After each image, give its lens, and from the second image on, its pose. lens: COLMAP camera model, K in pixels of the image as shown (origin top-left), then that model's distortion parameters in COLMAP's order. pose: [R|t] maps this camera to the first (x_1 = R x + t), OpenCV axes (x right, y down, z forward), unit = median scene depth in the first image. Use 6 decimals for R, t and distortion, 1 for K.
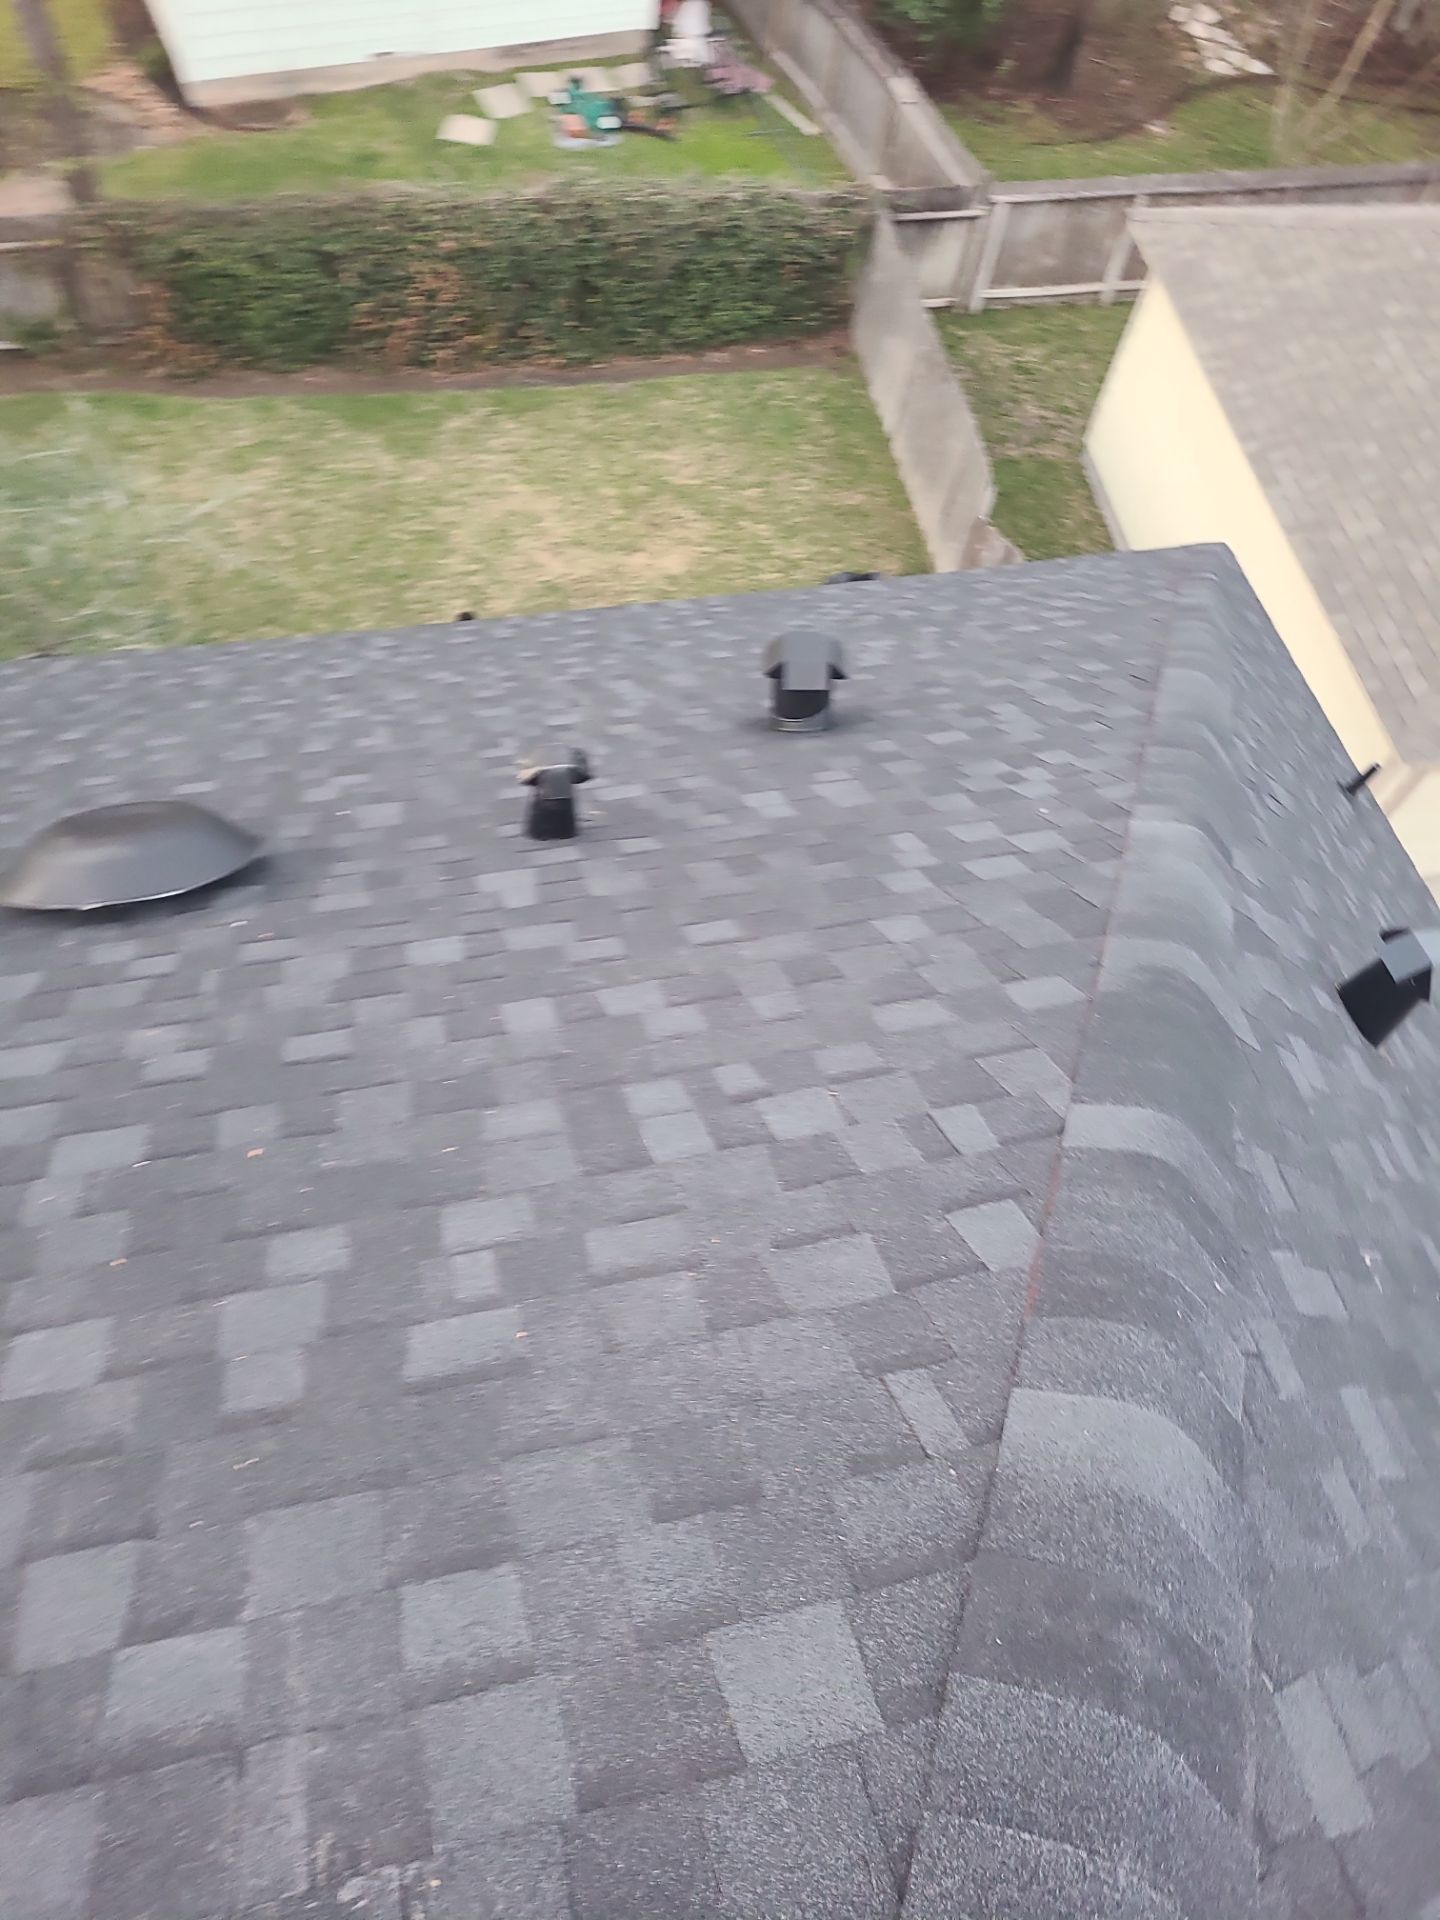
lens RADIAL K [[1429.7, 0, 725.9], [0, 1429.7, 951.0], [0, 0, 1]] dist [0.096478, -0.061417]
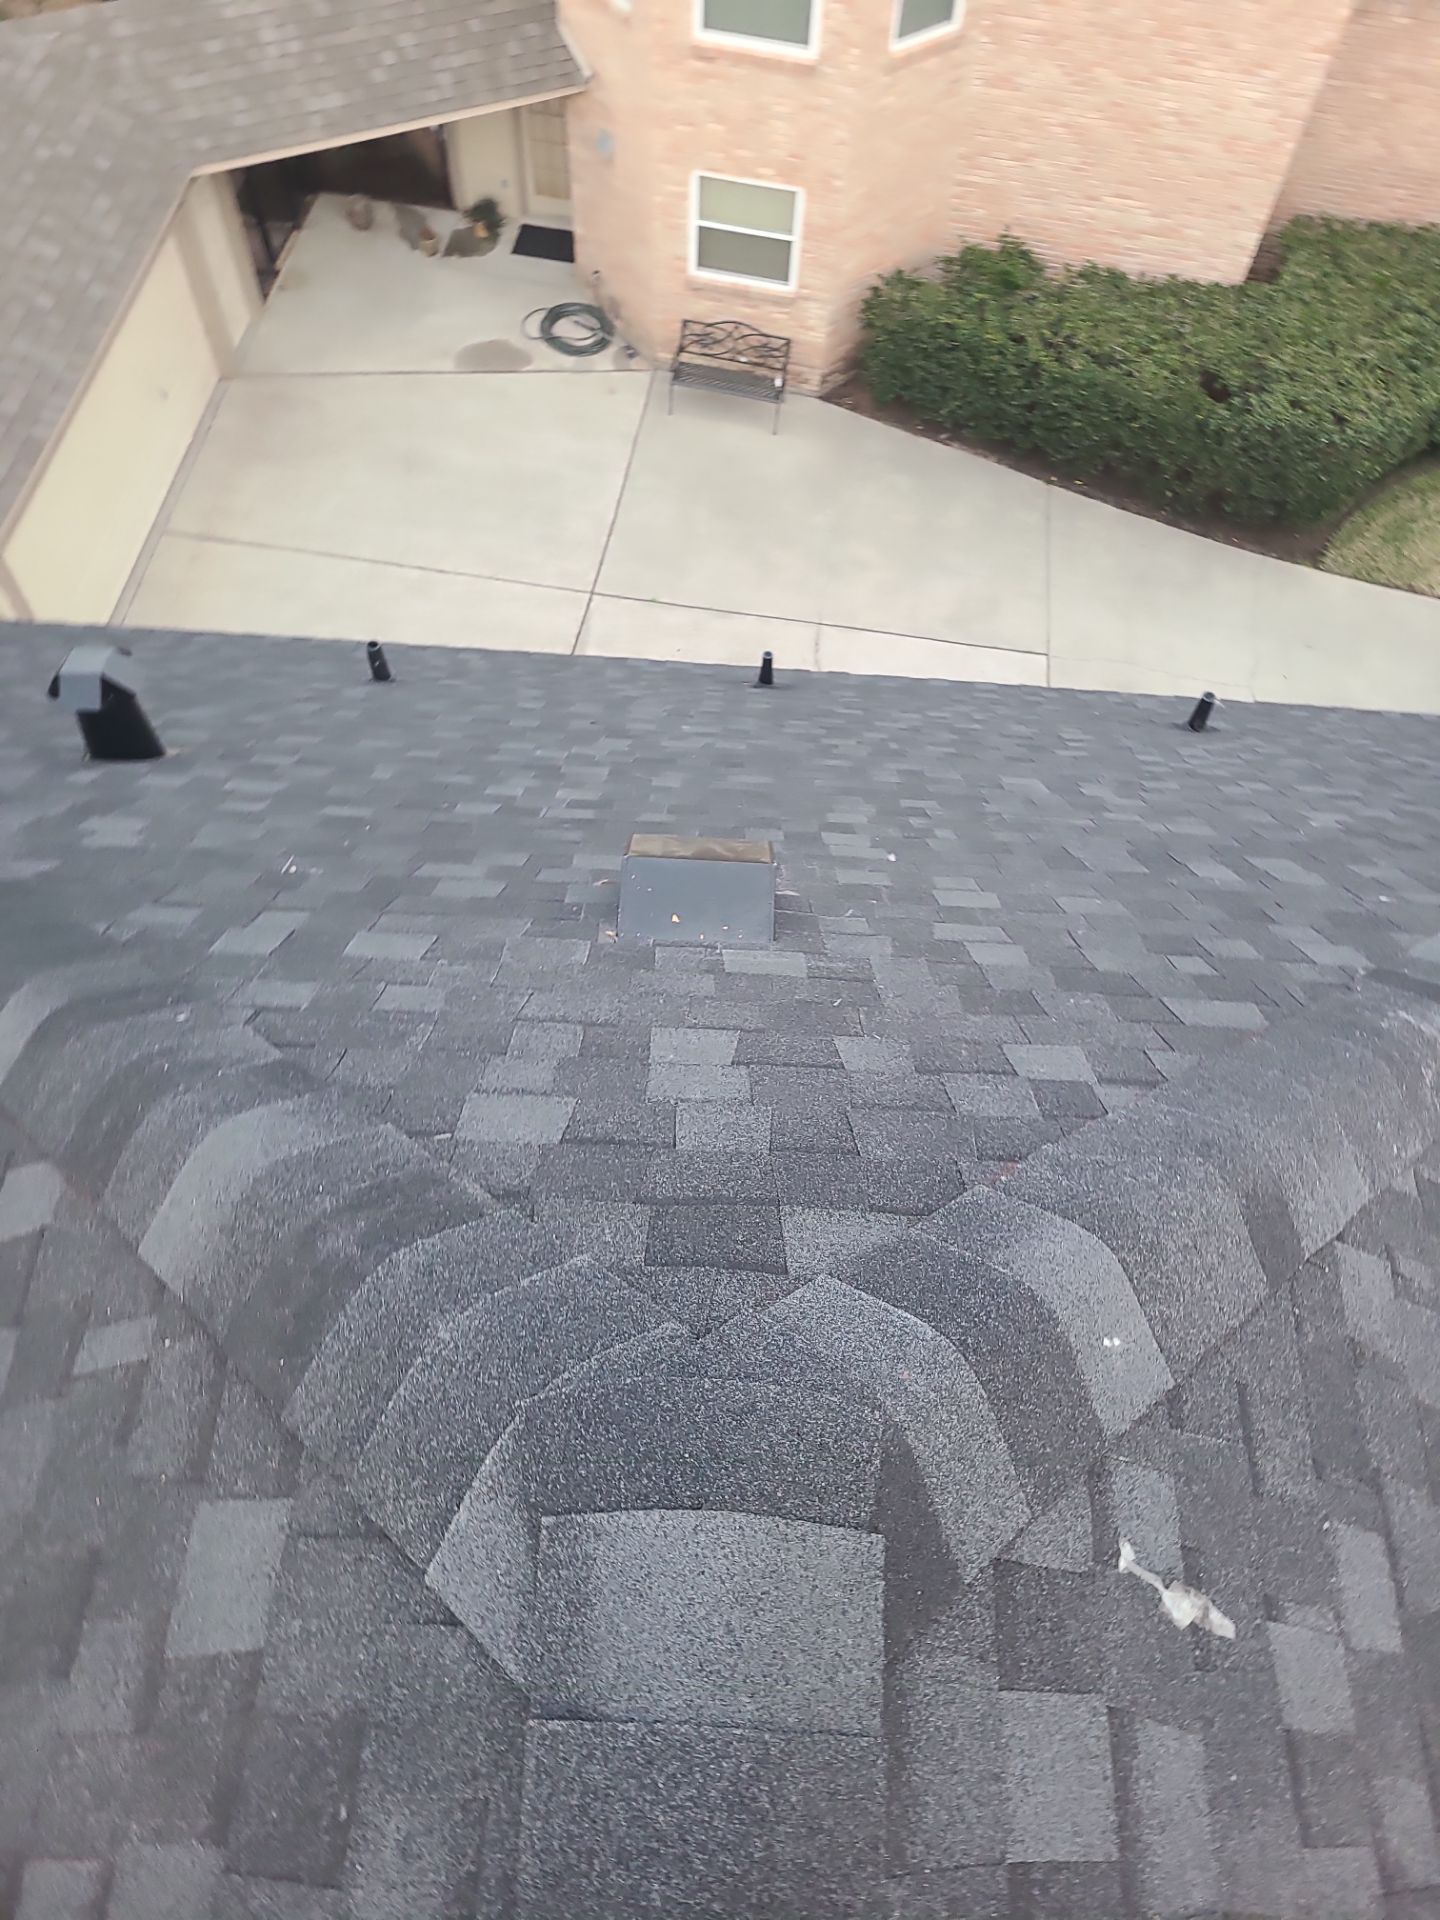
lens RADIAL K [[1476.6, 0, 756.4], [0, 1476.6, 926.8], [0, 0, 1]] dist [0.069329, -0.041276]
pose [[0.282972, -0.872770, 0.397743, 0.047749], [0.821802, 0.434447, 0.368642, 0.080415], [-0.494538, 0.222551, 0.840181, -0.061046]]
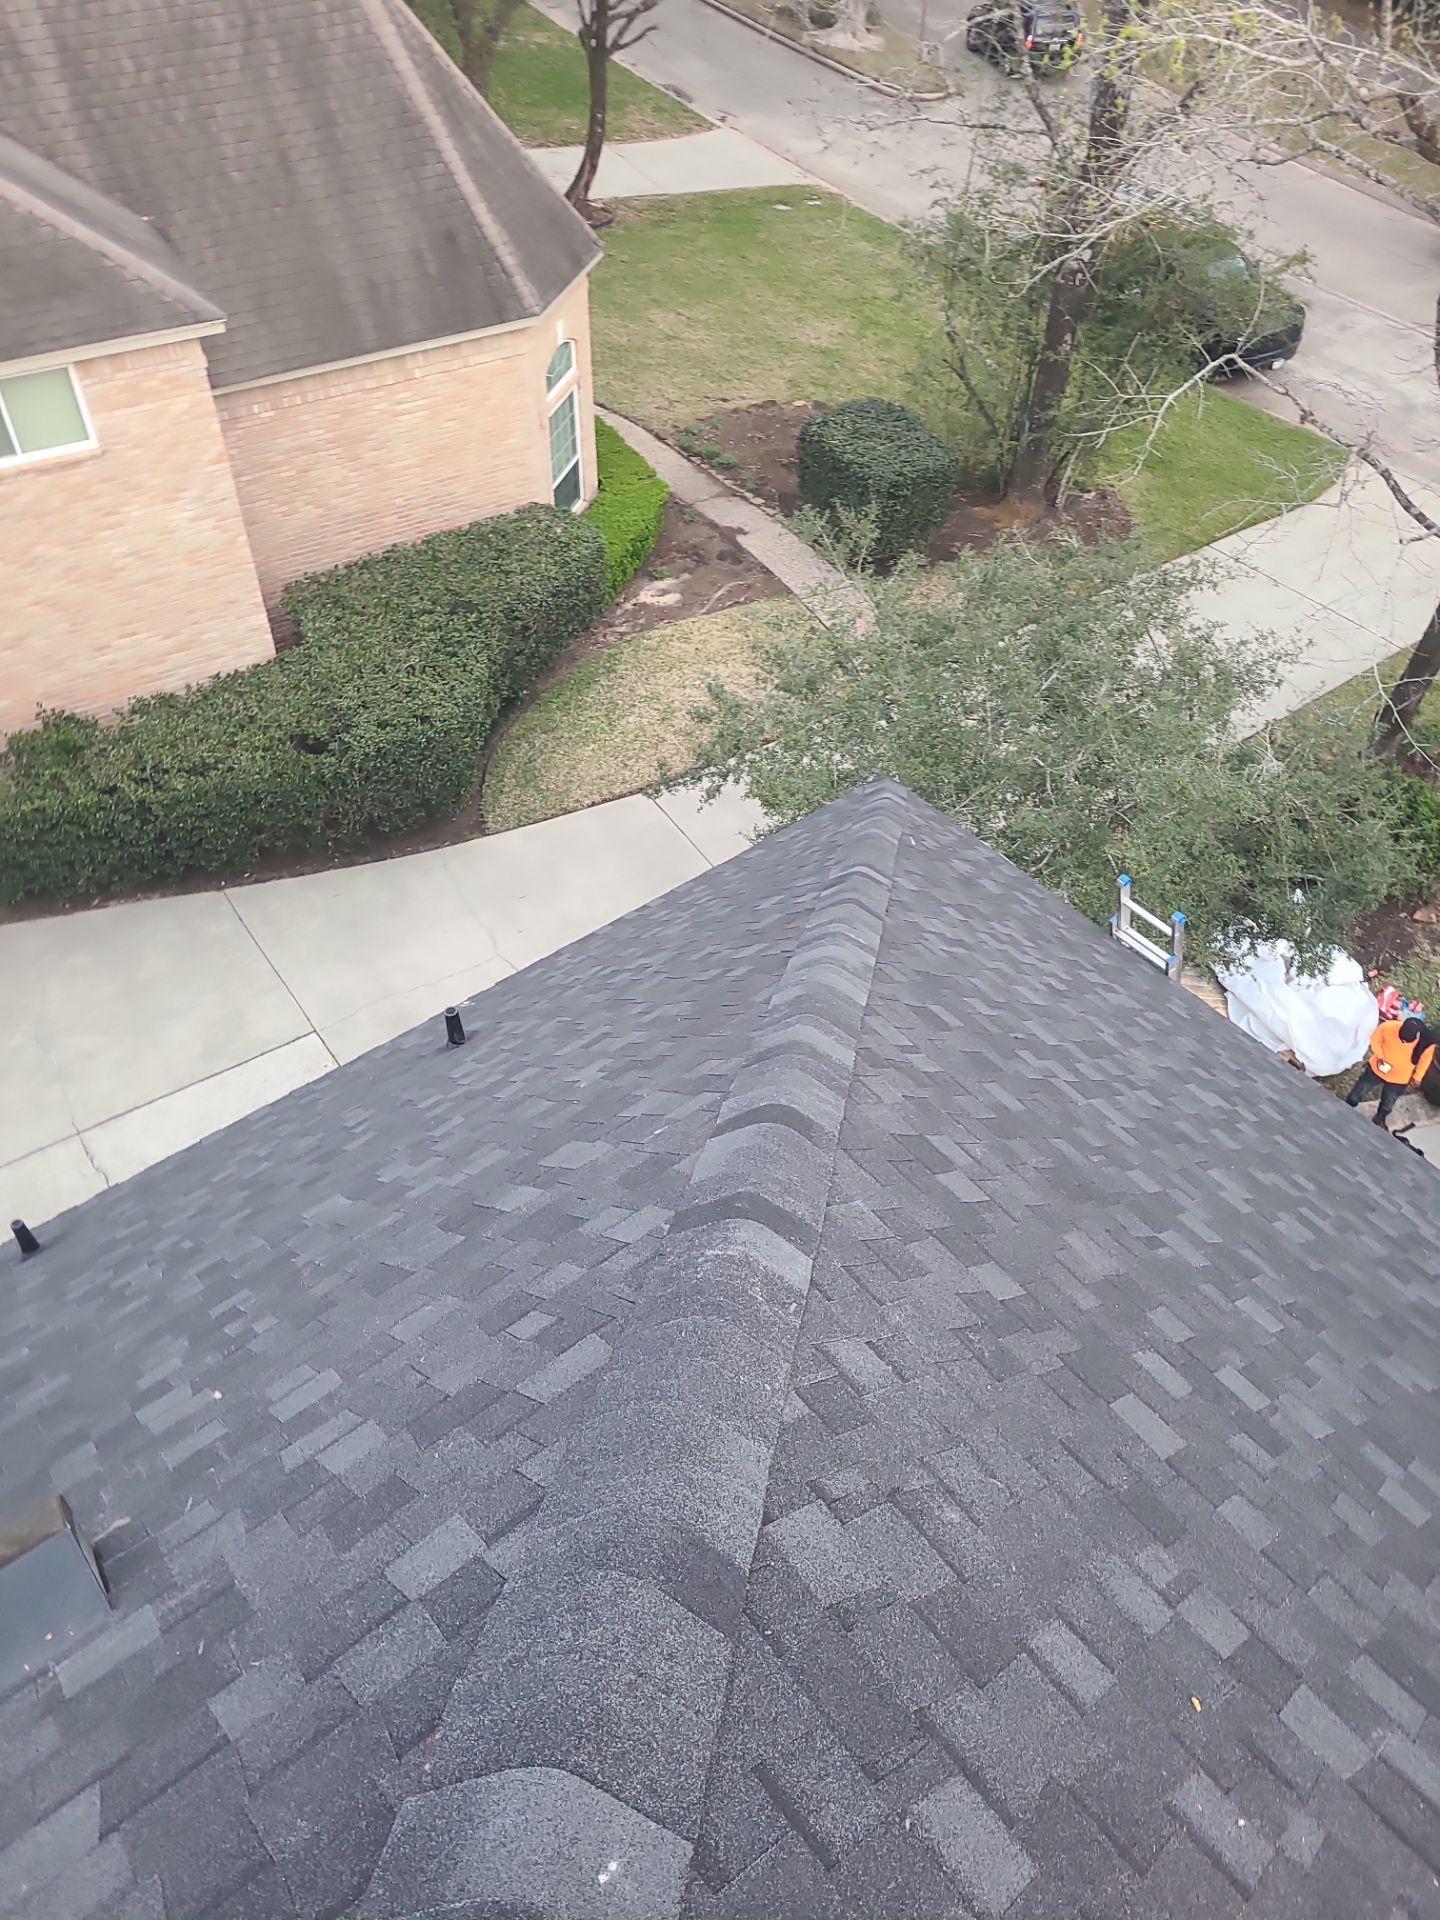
lens RADIAL K [[1464.1, 0, 722.5], [0, 1464.1, 950.0], [0, 0, 1]] dist [0.078088, -0.044238]
pose [[-0.413272, -0.739694, 0.531092, 0.099639], [0.760217, 0.040797, 0.648387, 0.134597], [-0.501275, 0.671705, 0.545467, -0.109026]]
